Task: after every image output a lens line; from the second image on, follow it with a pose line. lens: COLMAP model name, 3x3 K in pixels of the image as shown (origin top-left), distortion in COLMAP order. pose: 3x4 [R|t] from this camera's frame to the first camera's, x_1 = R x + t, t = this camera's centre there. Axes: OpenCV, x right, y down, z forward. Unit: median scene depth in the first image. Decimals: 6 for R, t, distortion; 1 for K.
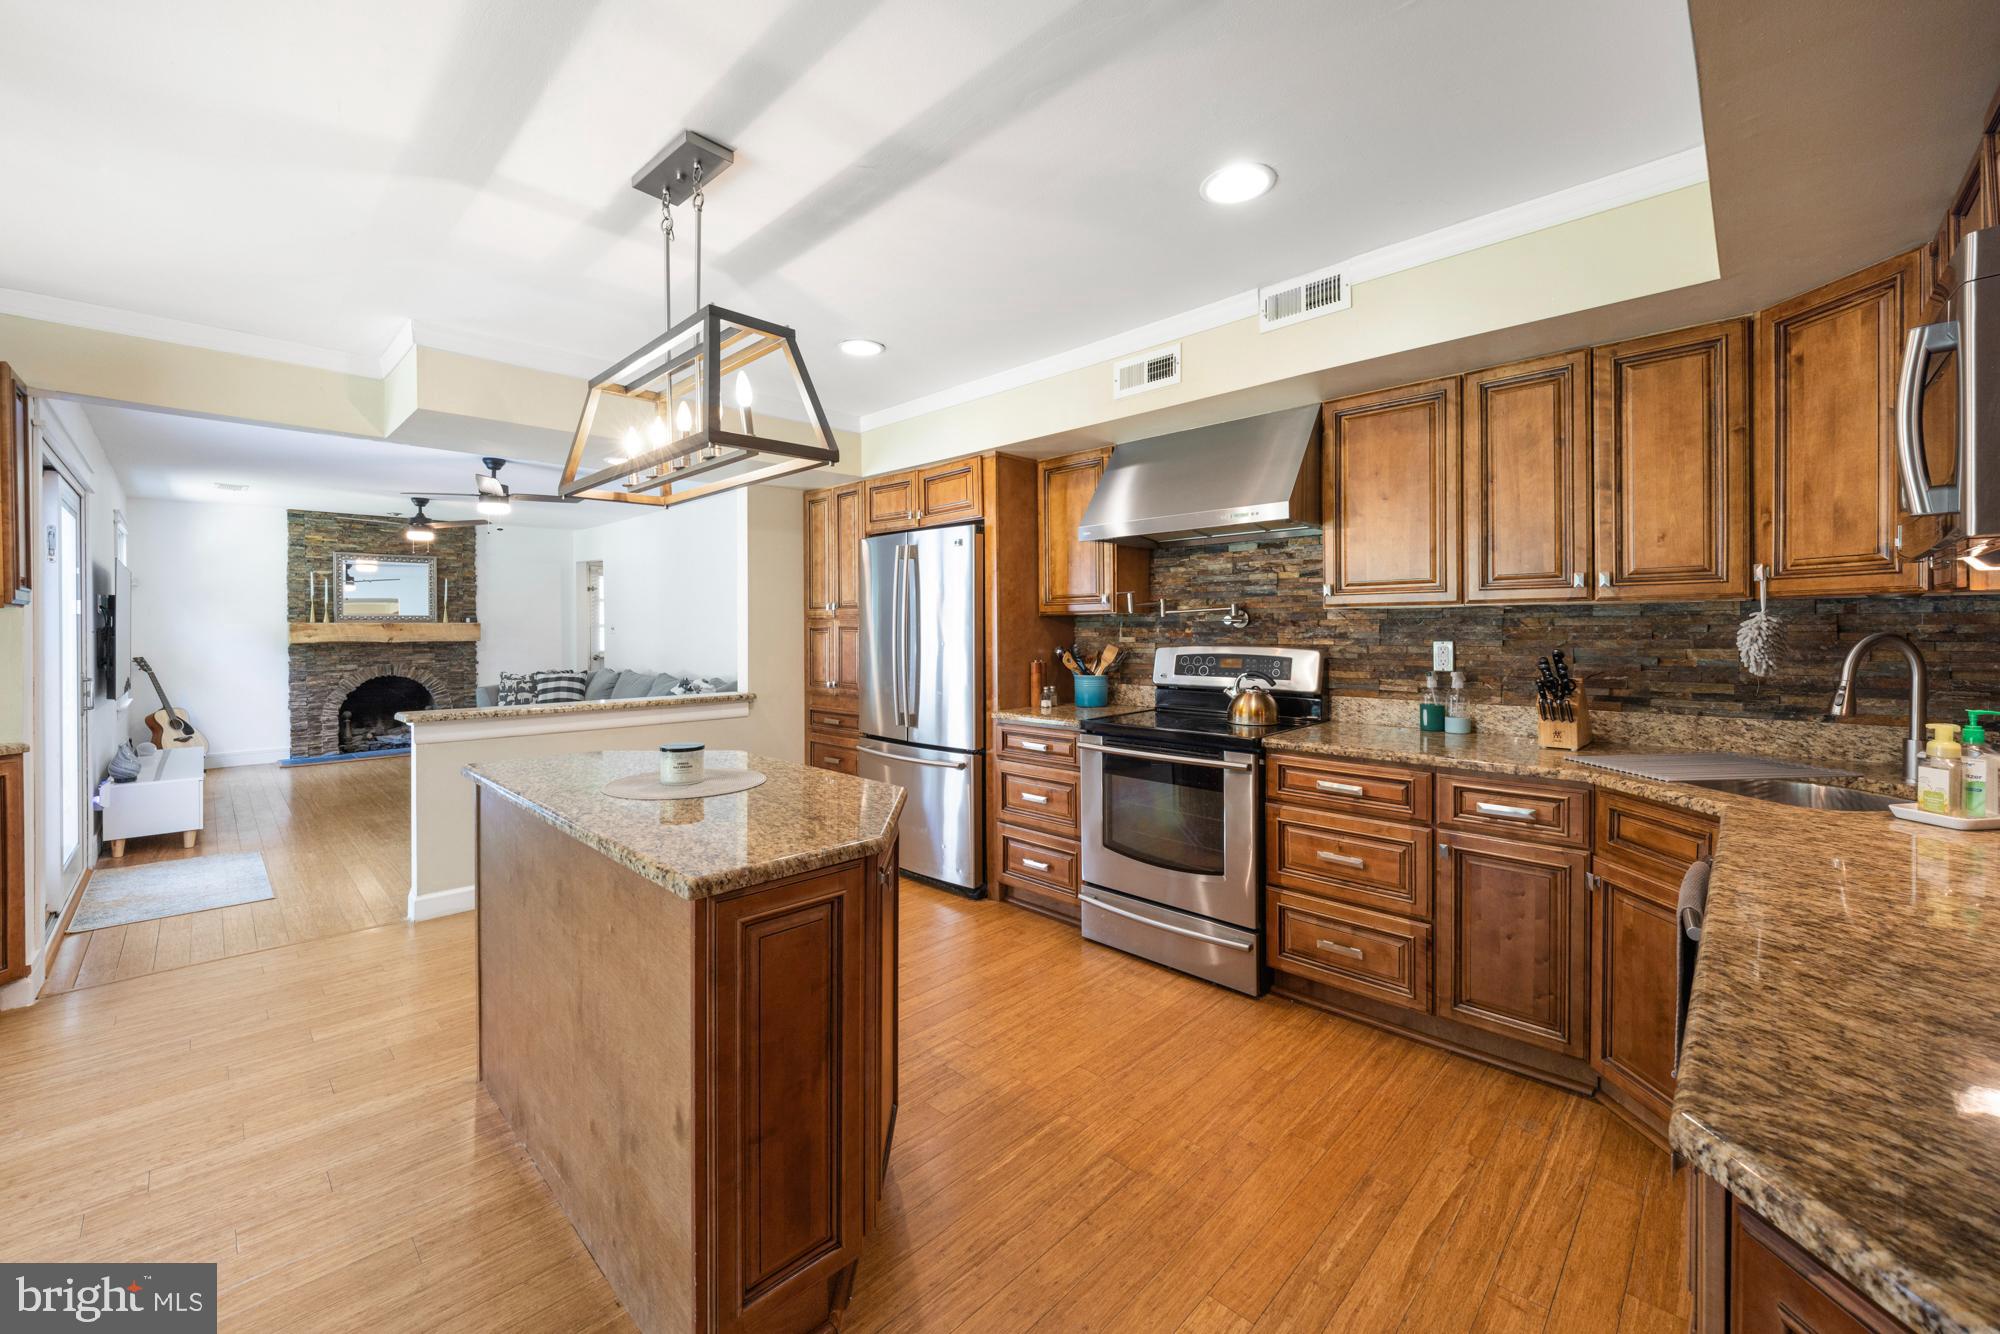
lens RADIAL K [[787.1, 0, 987.2], [0, 787.1, 634.2], [0, 0, 1]] dist [-0.000494, -0.000187]
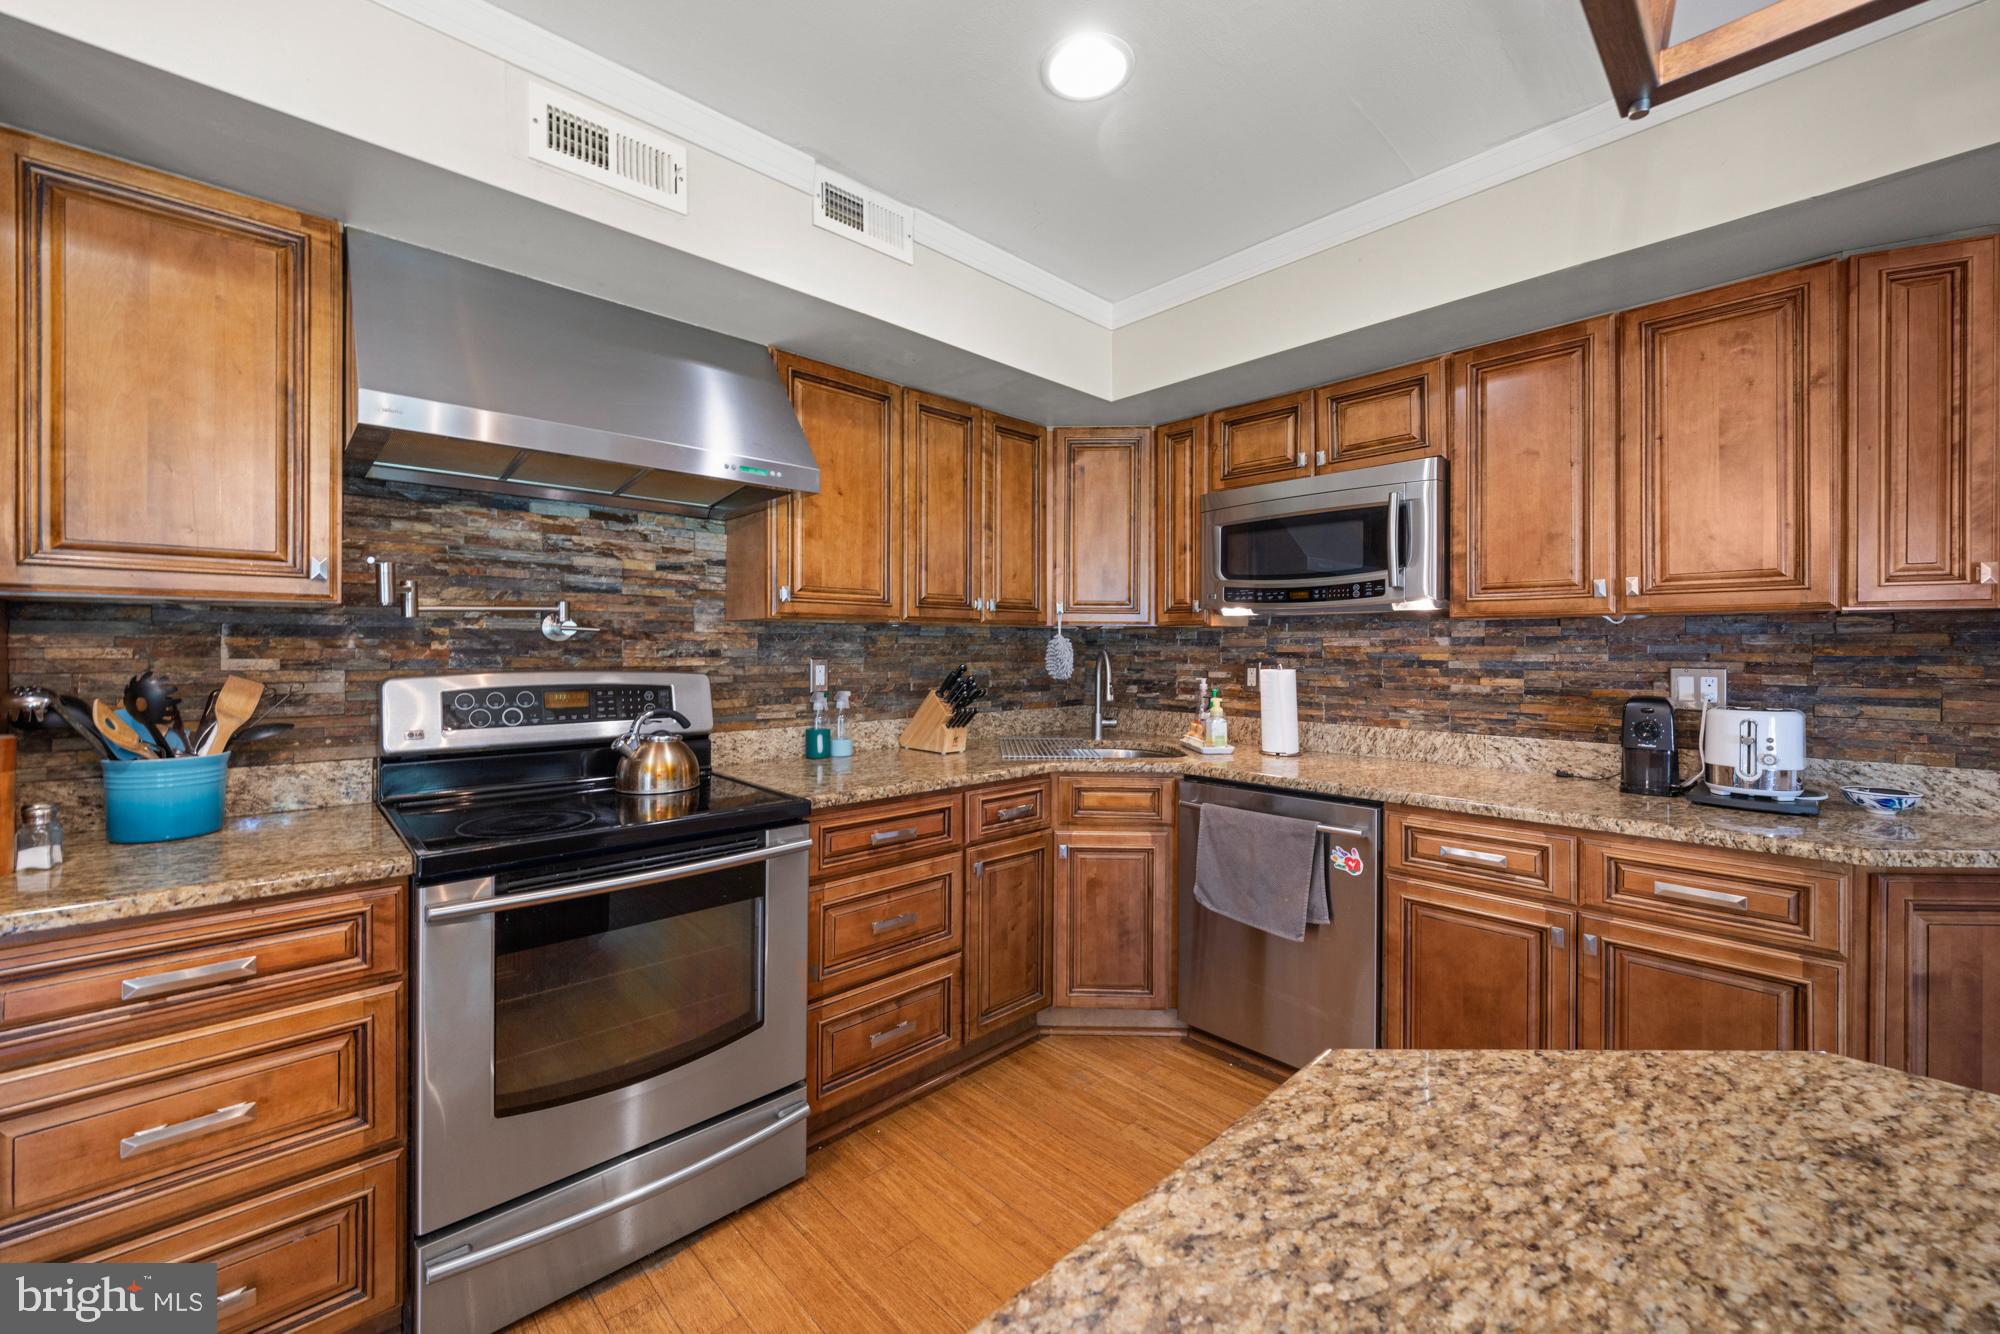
lens RADIAL K [[780.6, 0, 988.3], [0, 780.6, 646.2], [0, 0, 1]] dist [-0.002783, -0.000551]
pose [[0.033560, 0.010672, 0.999380, -0.272018], [0.005721, 0.999925, -0.010870, 0.004102], [-0.999420, 0.006083, 0.033496, 0.648999]]
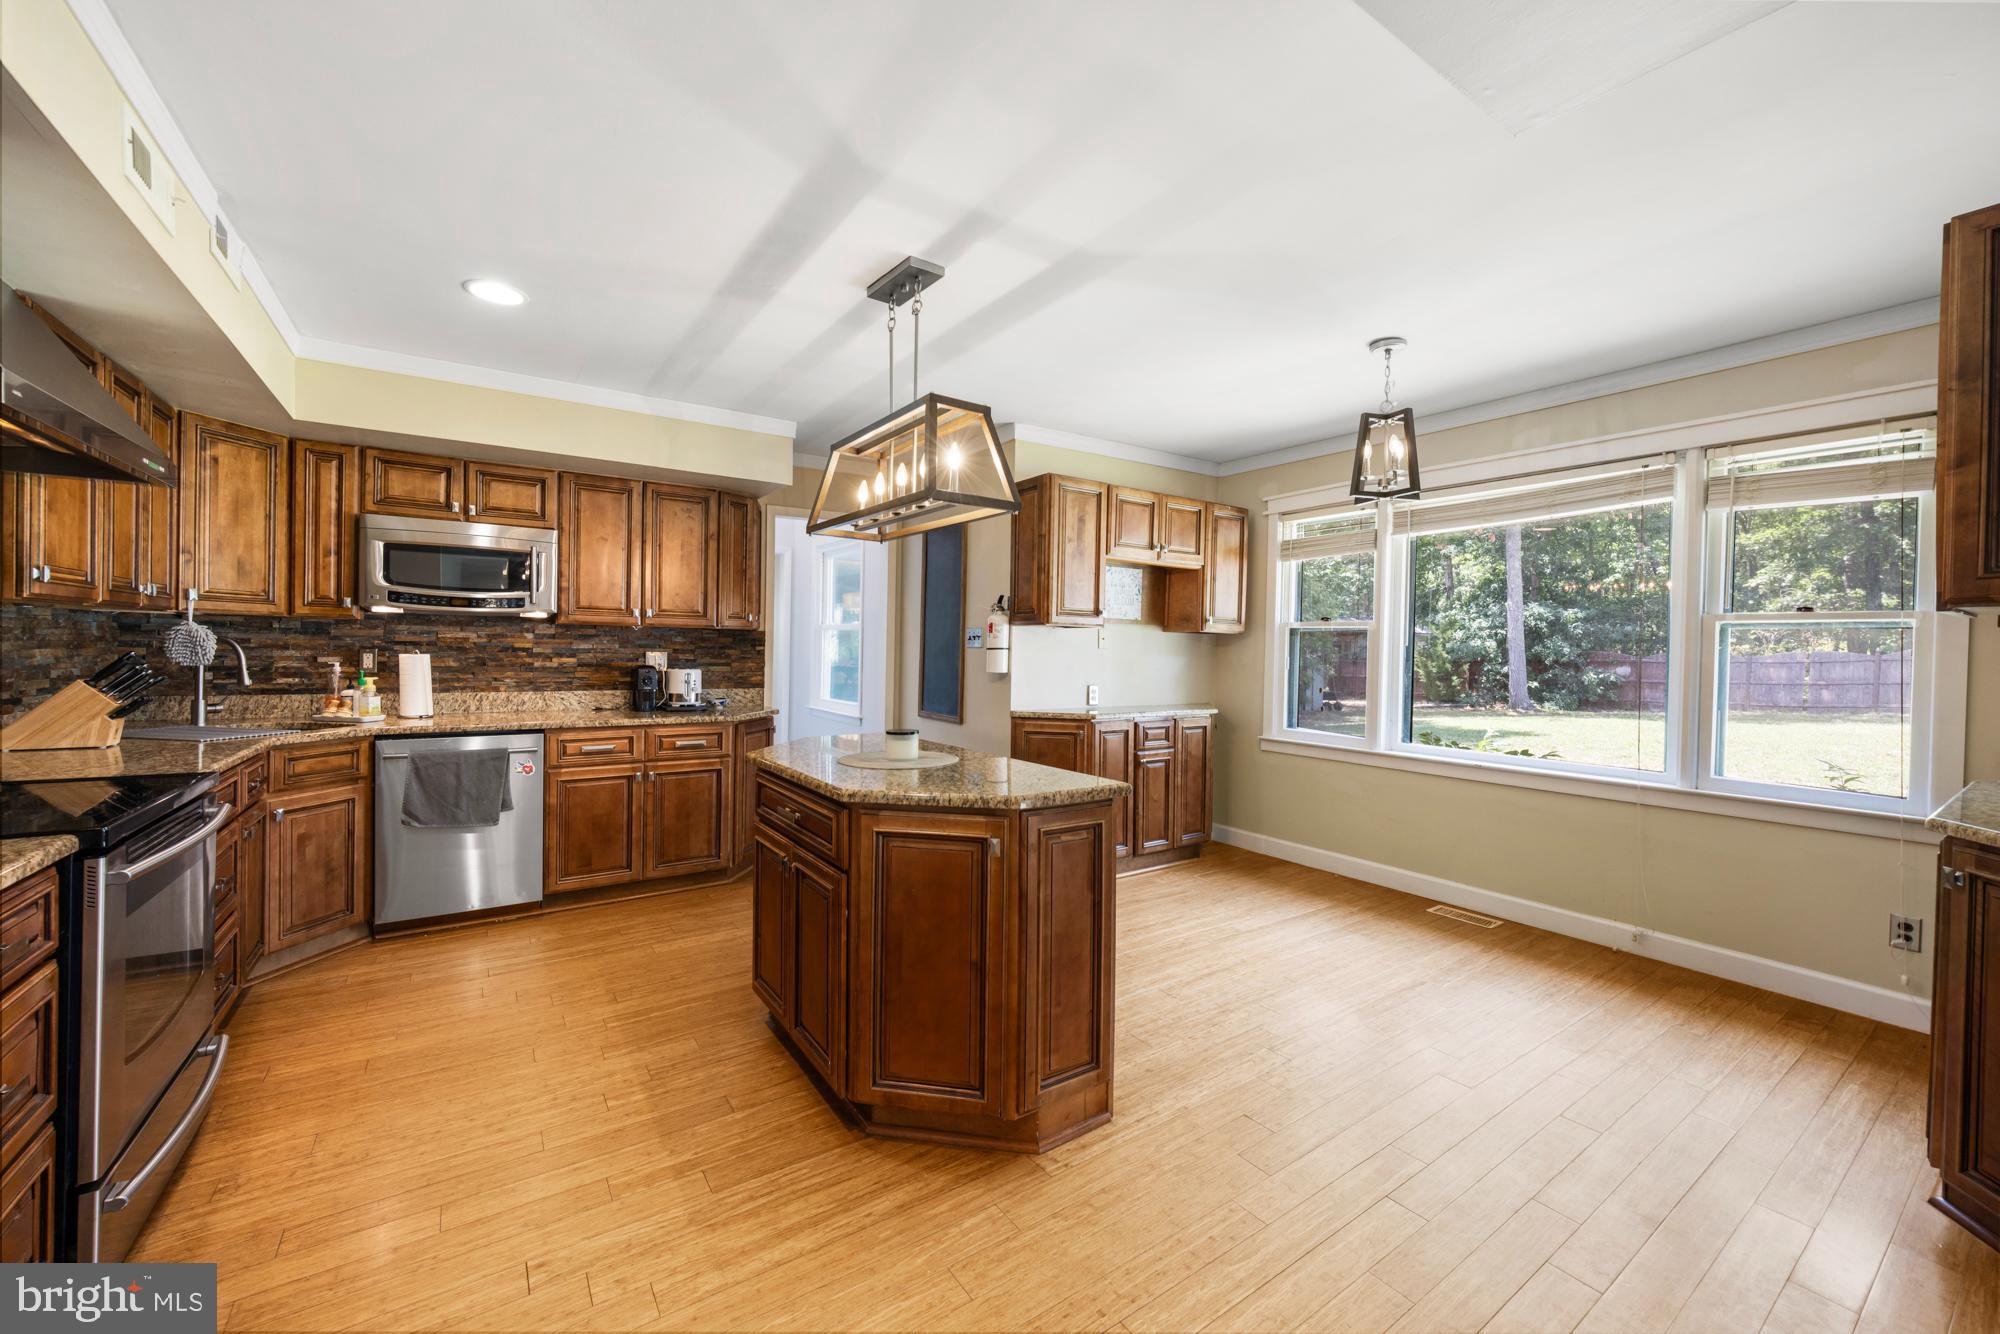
lens RADIAL K [[776.9, 0, 1005.1], [0, 776.9, 658.2], [0, 0, 1]] dist [-0.000375, -0.000269]
pose [[-0.983345, -0.012309, 0.181333, -0.450134], [-0.008750, 0.999753, 0.020414, -0.002329], [-0.181539, 0.018487, -0.983210, 1.278386]]
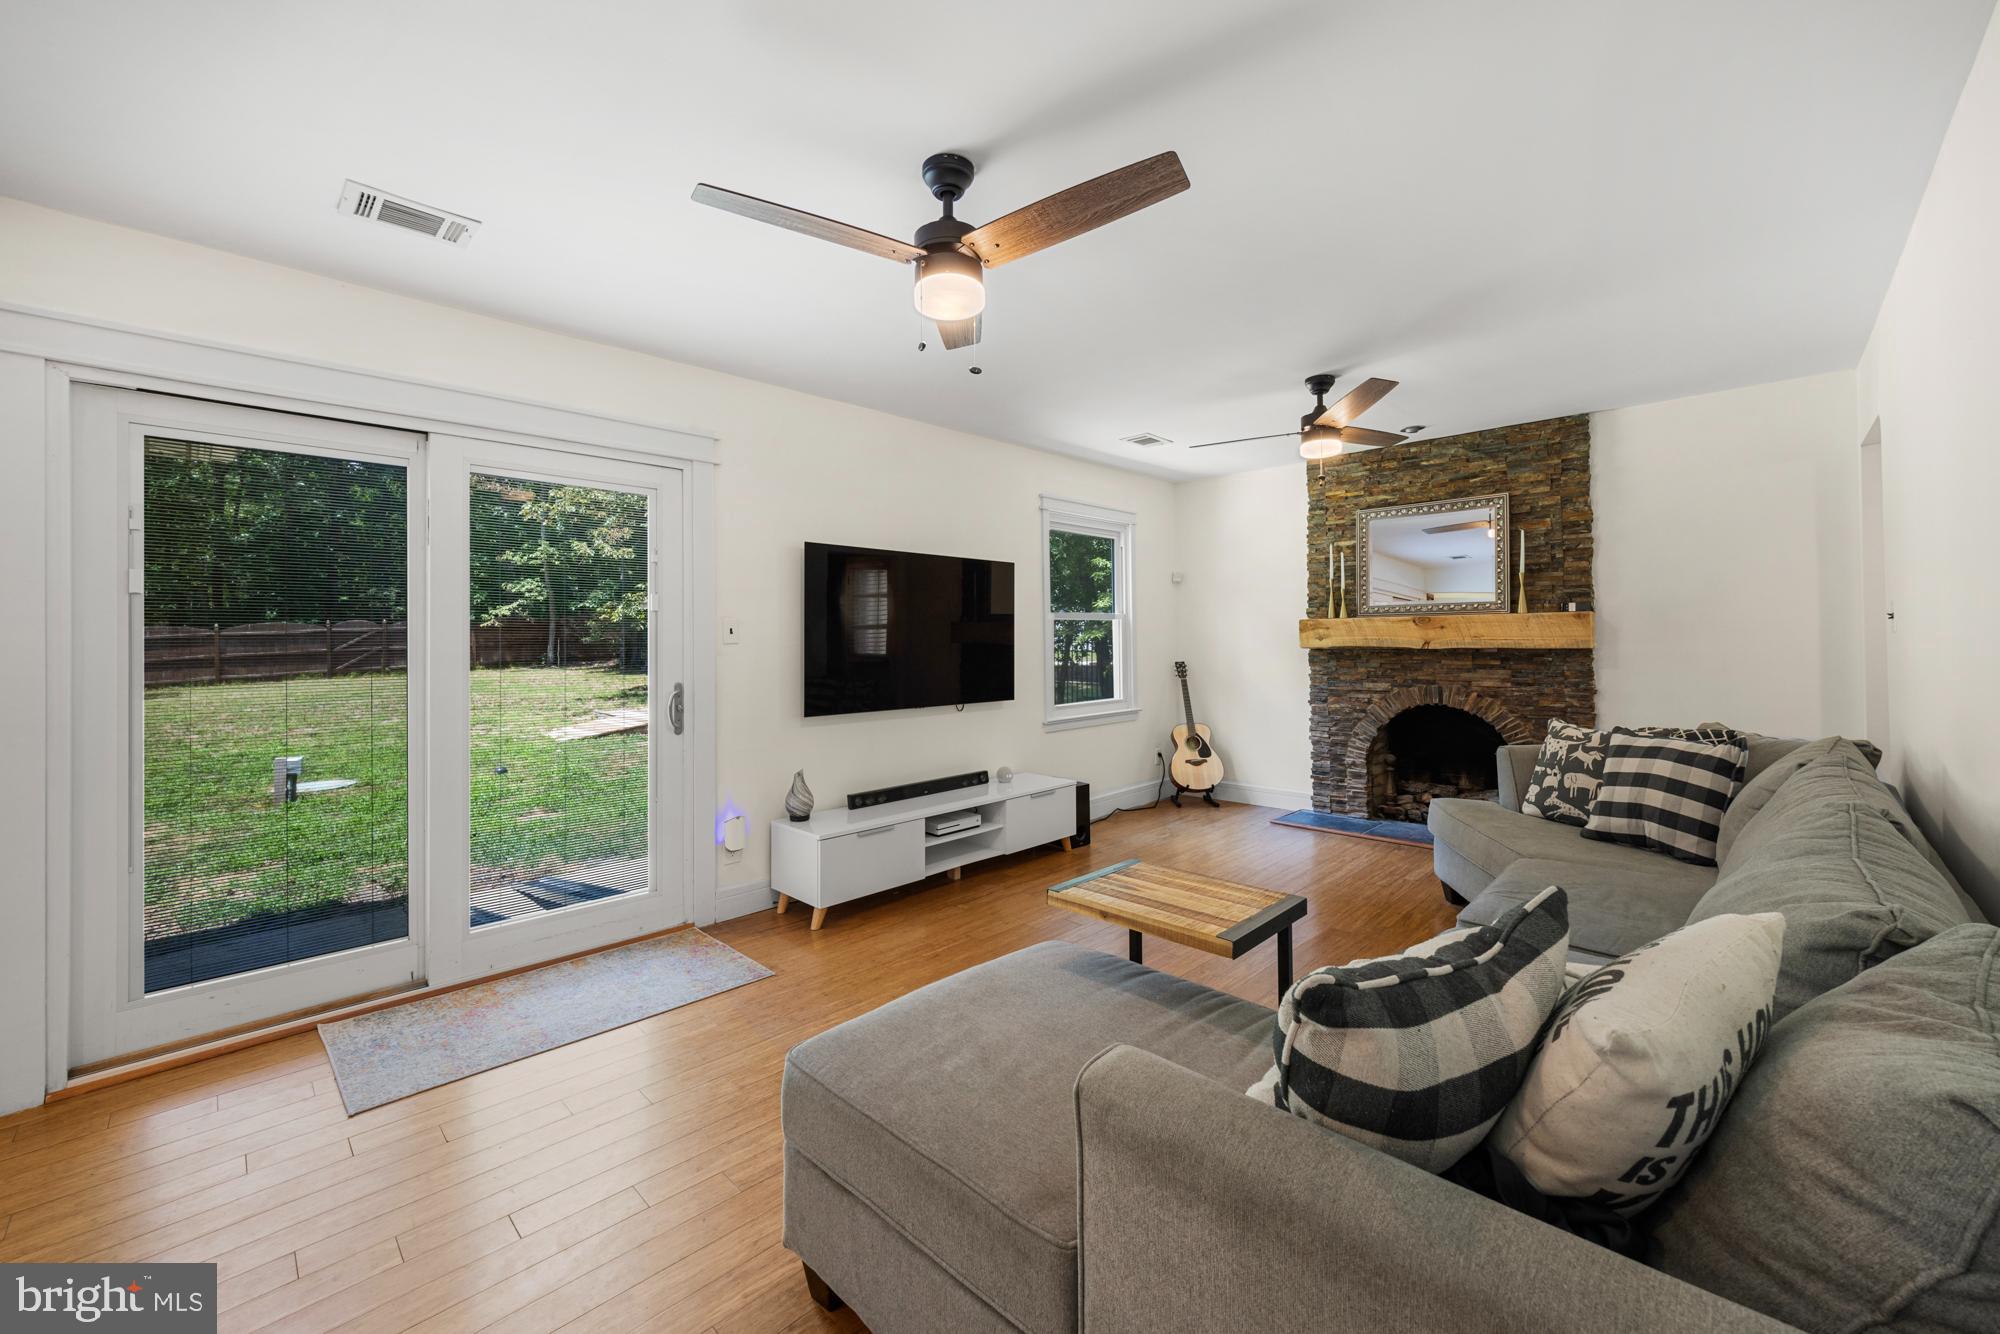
lens RADIAL K [[787.1, 0, 987.2], [0, 787.1, 634.2], [0, 0, 1]] dist [-0.000494, -0.000187]
pose [[0.008045, -0.003709, -0.999961, -0.404807], [0.001309, 0.999992, -0.003698, 0.002815], [0.999967, -0.001279, 0.008050, 1.608751]]
